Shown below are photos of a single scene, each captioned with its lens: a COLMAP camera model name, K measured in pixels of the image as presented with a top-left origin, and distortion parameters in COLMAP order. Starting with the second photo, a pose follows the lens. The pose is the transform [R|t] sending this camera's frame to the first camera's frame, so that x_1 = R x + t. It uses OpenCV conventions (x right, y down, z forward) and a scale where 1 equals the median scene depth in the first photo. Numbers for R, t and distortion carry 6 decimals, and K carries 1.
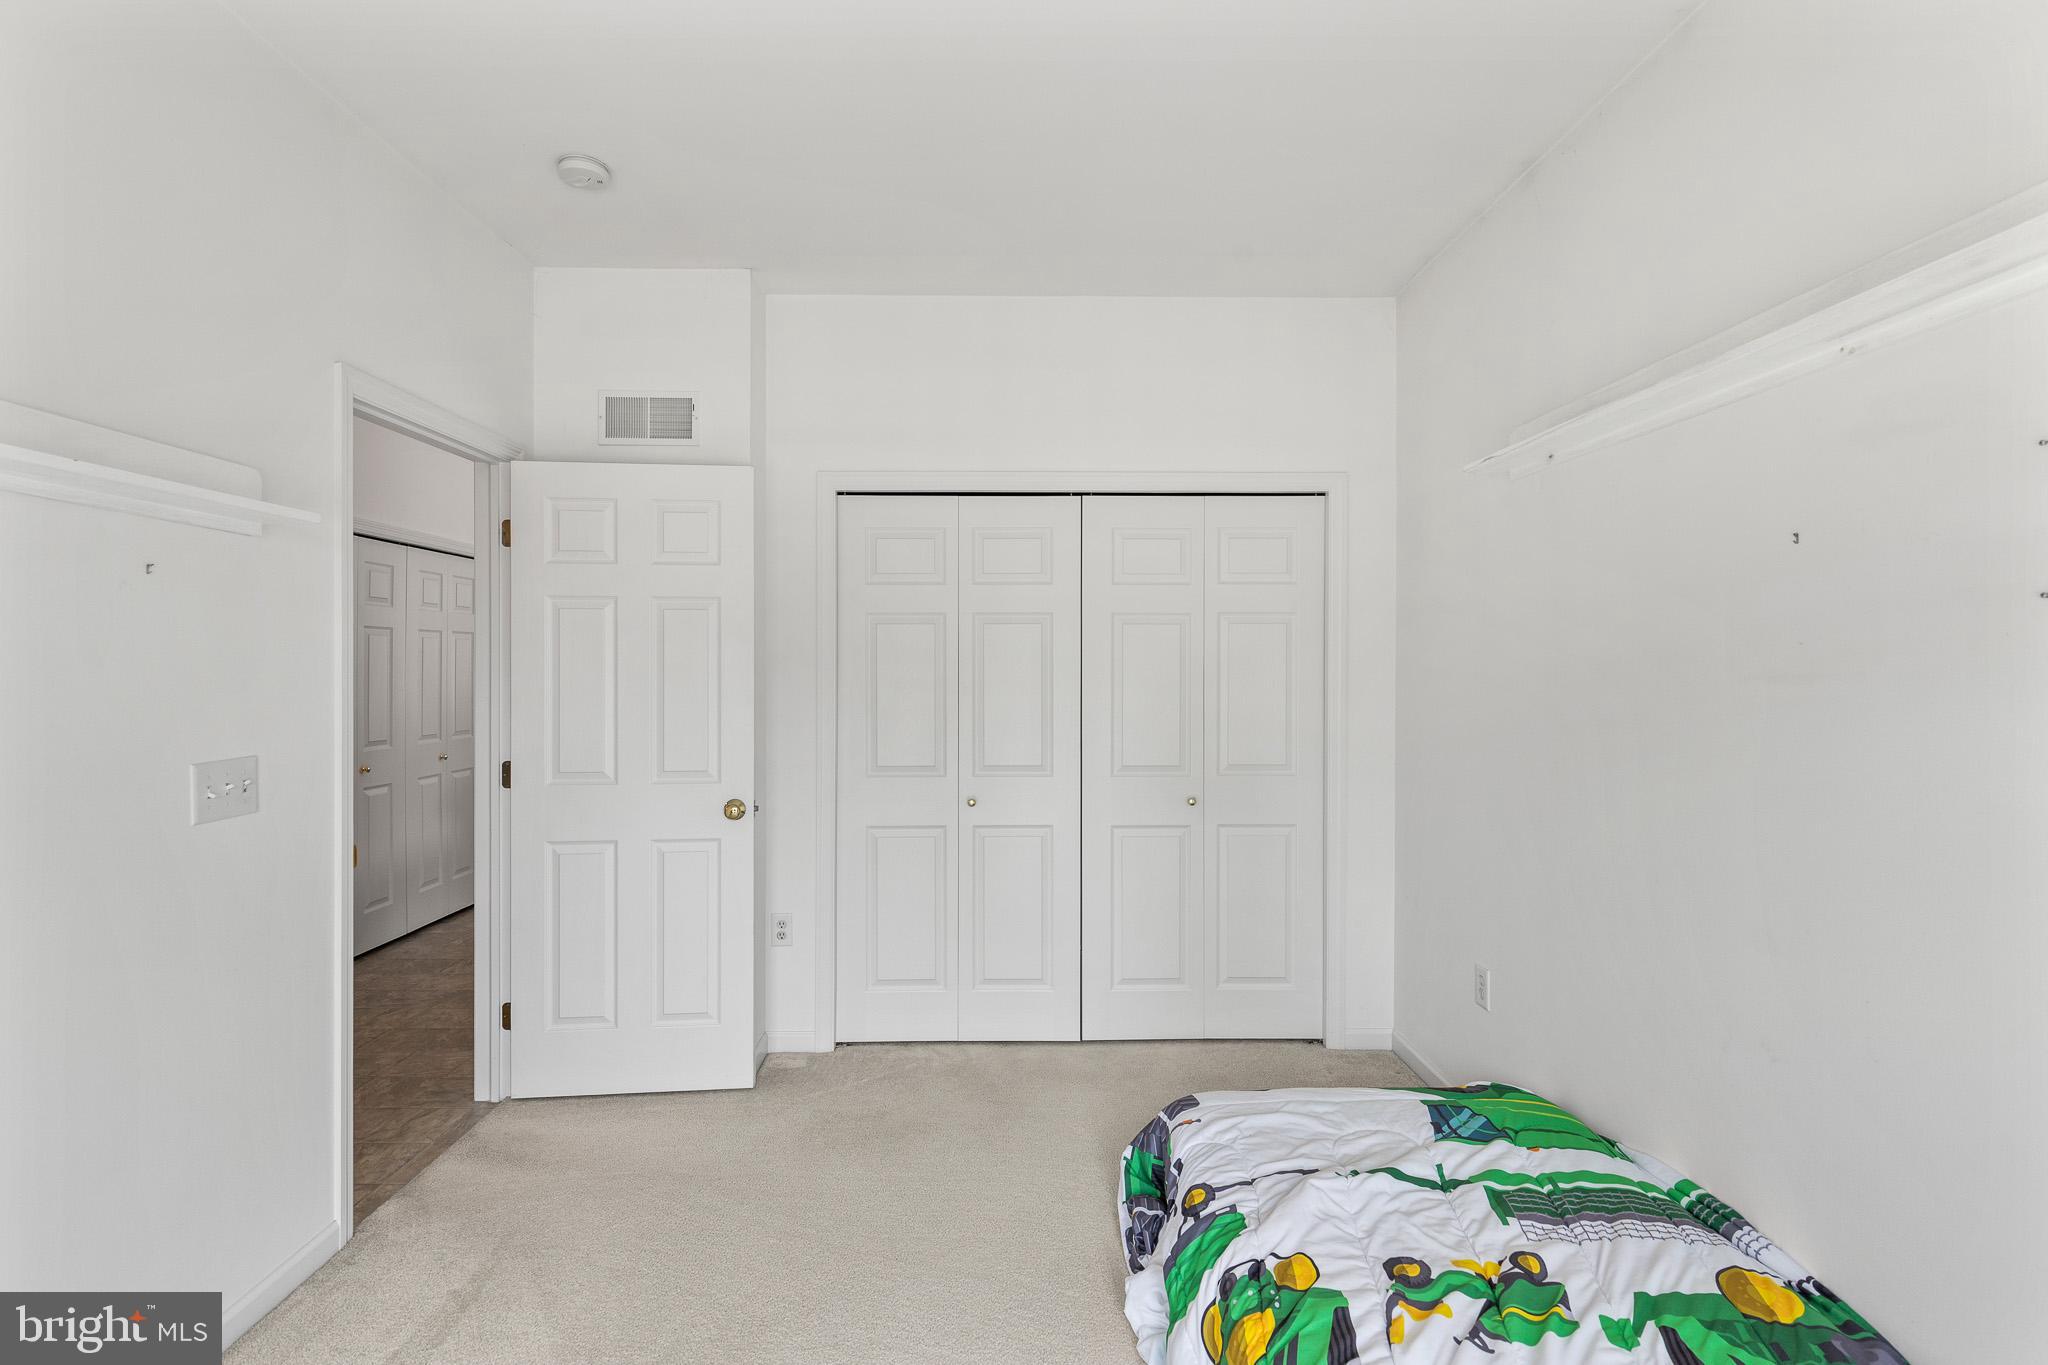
lens RADIAL K [[991.5, 0, 1013.8], [0, 991.5, 686.3], [0, 0, 1]] dist [0.002135, -0.001018]
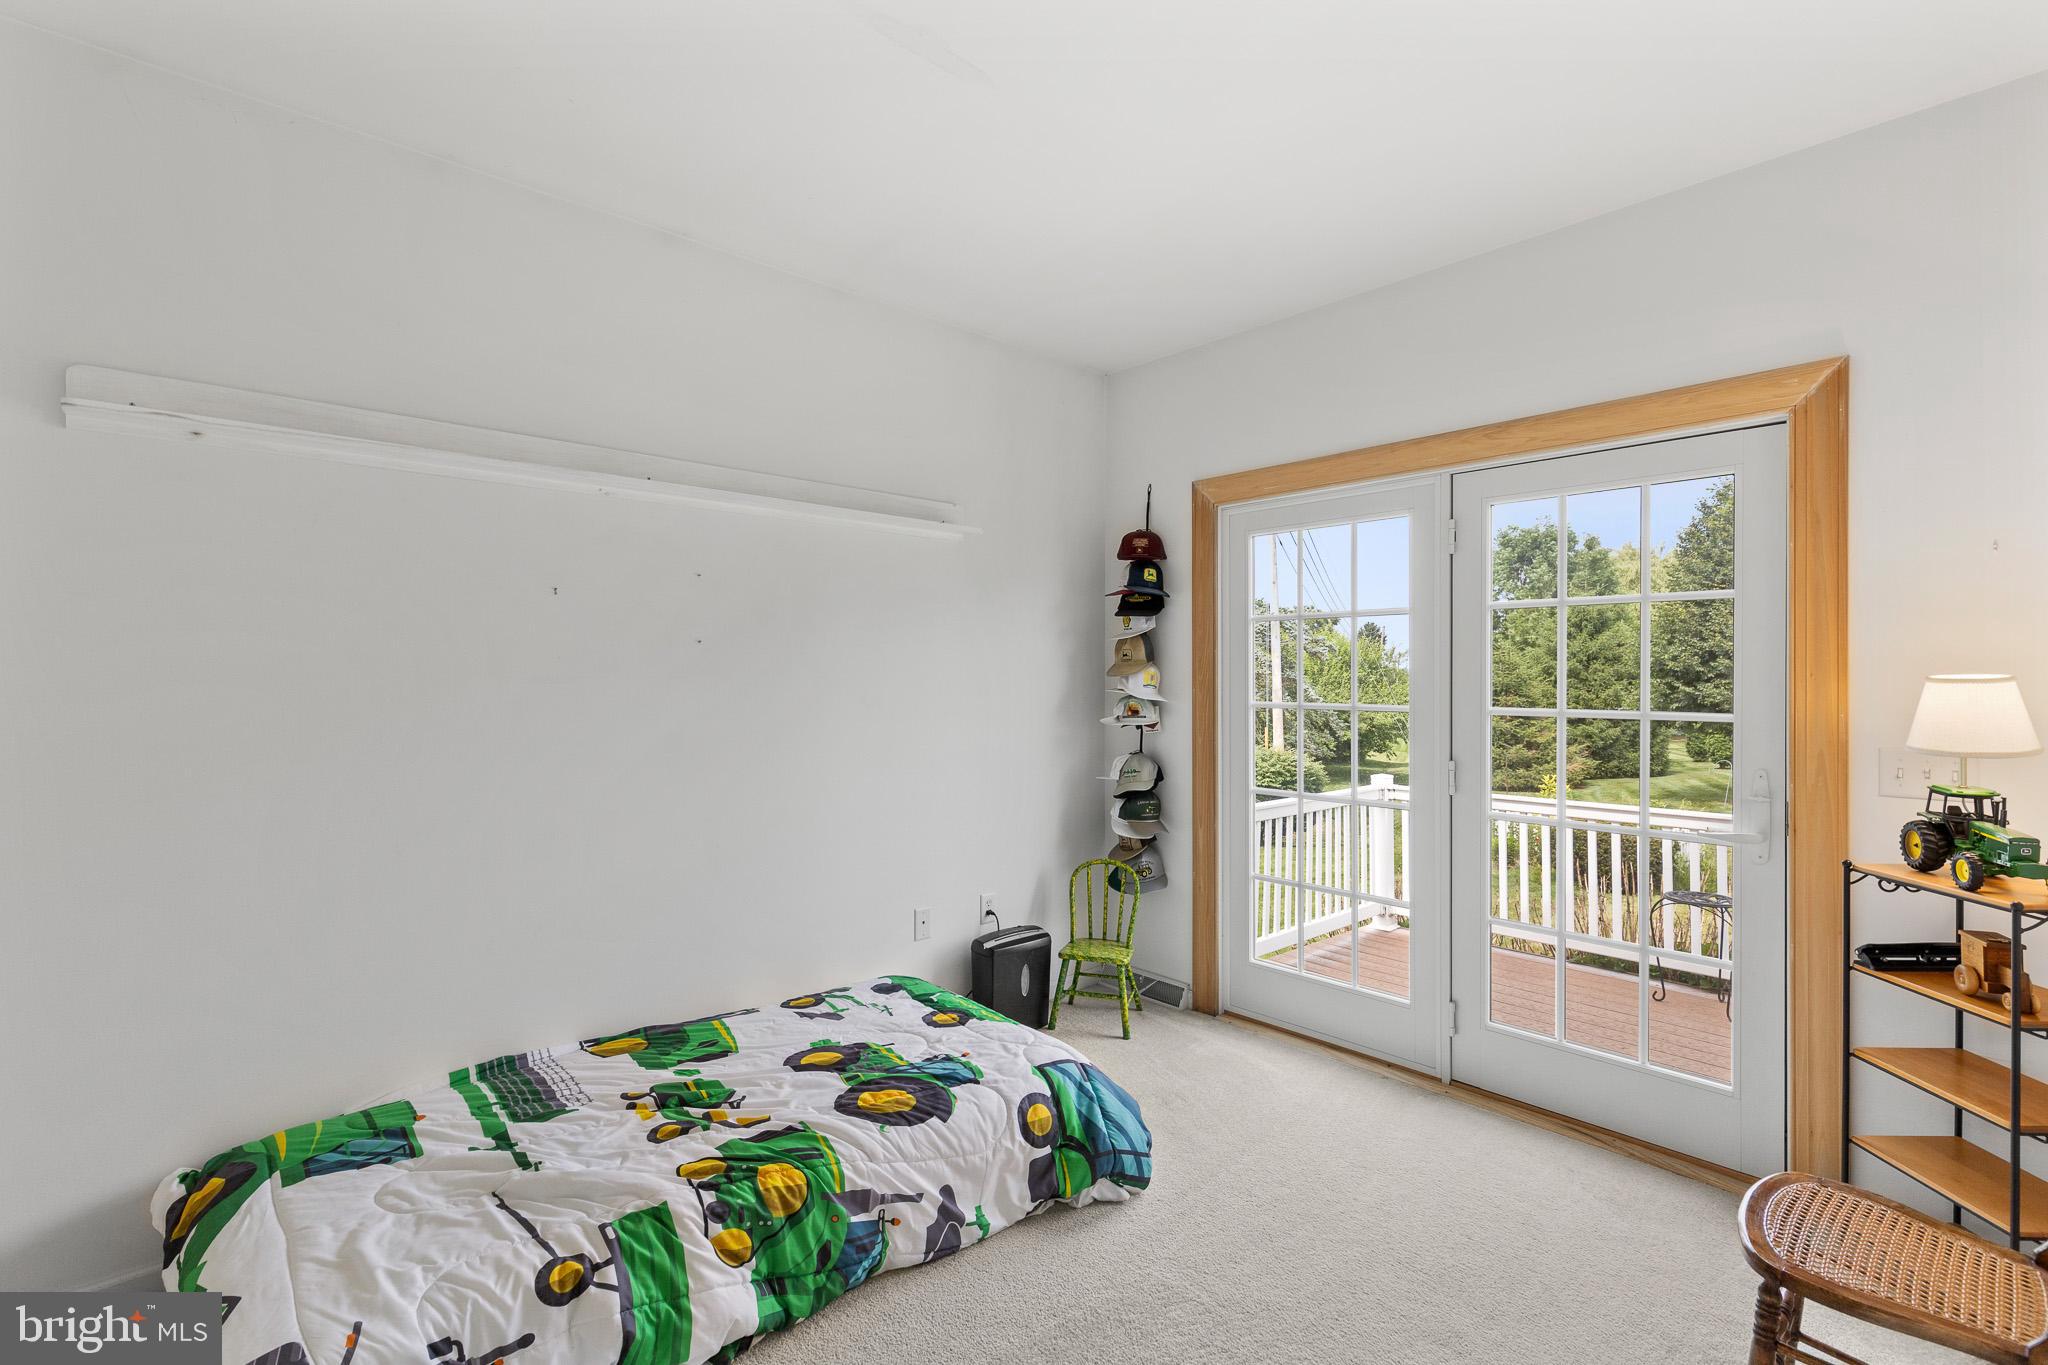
lens RADIAL K [[937.6, 0, 1007.7], [0, 937.6, 691.8], [0, 0, 1]] dist [0.008954, -0.000366]
pose [[-0.673320, -0.004381, 0.739338, -0.809881], [0.006353, 0.999911, 0.011711, -0.008462], [-0.739324, 0.012583, -0.673232, 1.469076]]
